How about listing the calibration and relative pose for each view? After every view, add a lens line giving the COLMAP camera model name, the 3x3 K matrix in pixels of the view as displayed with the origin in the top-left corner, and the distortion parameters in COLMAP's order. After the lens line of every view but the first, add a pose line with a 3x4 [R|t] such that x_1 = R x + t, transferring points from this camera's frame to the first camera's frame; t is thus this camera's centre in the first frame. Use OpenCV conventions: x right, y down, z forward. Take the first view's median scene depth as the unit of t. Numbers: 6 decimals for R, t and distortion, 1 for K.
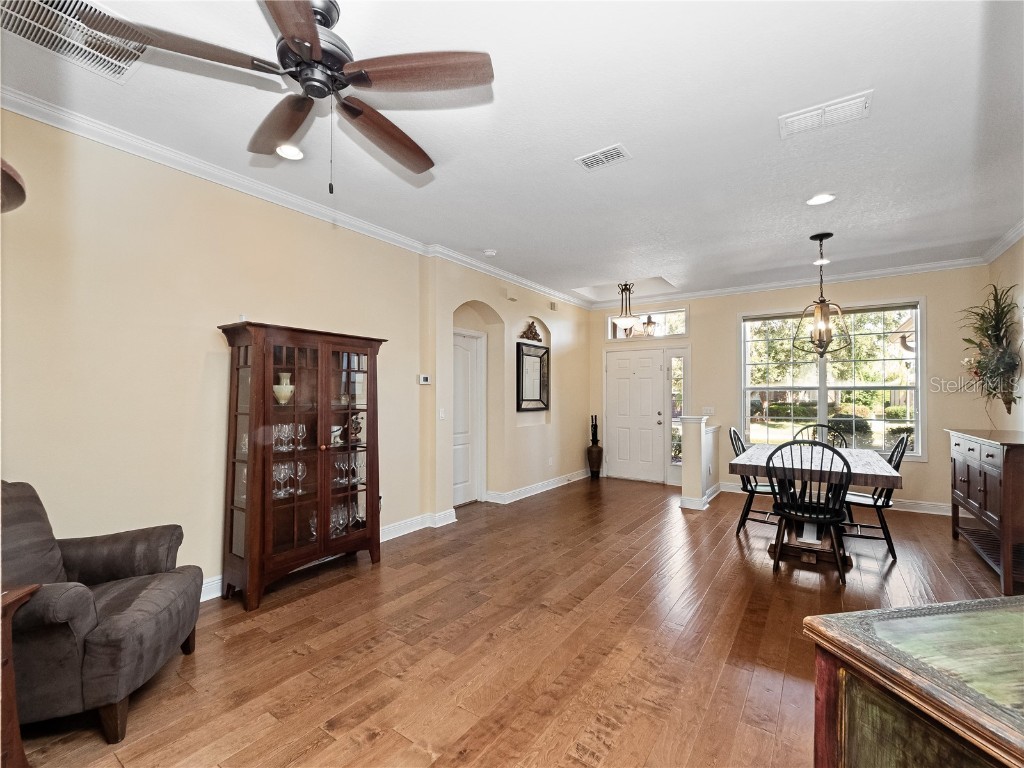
lens RADIAL K [[441.4, 0, 503.2], [0, 441.4, 390.9], [0, 0, 1]] dist [0.004463, -0.003027]
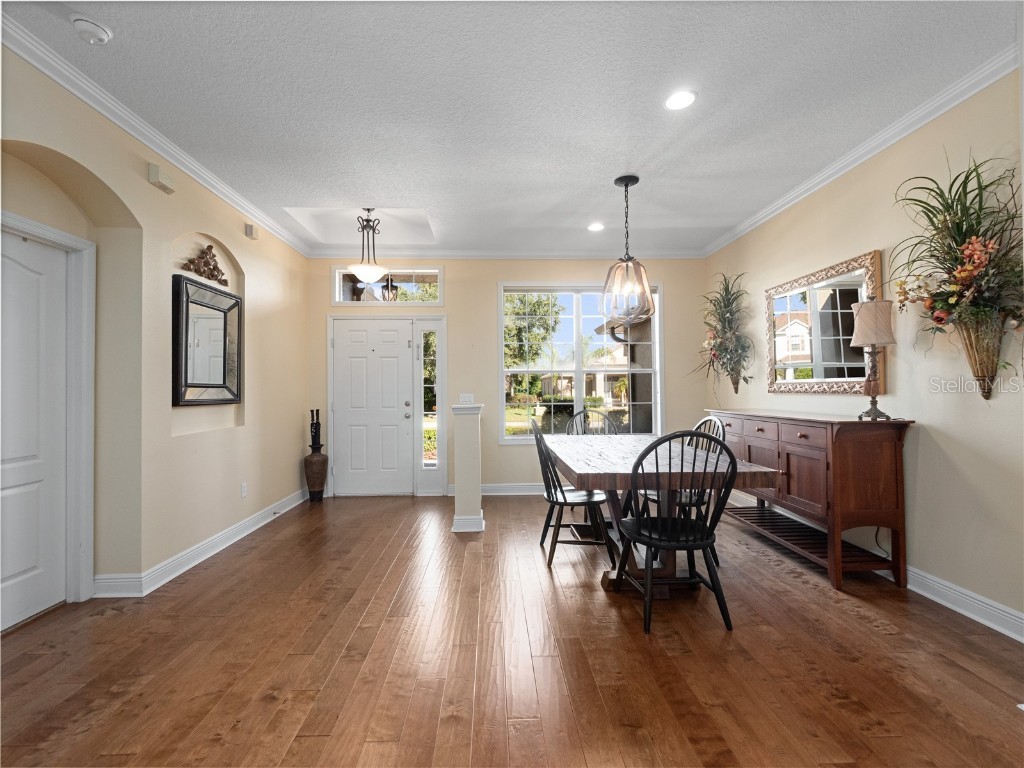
lens RADIAL K [[441.4, 0, 496.0], [0, 441.4, 381.8], [0, 0, 1]] dist [0.004463, -0.003027]
pose [[0.798529, 0.002535, 0.601952, 0.020077], [0.002167, 0.999973, -0.007086, 0.020779], [-0.601953, 0.006963, 0.798501, 0.332777]]
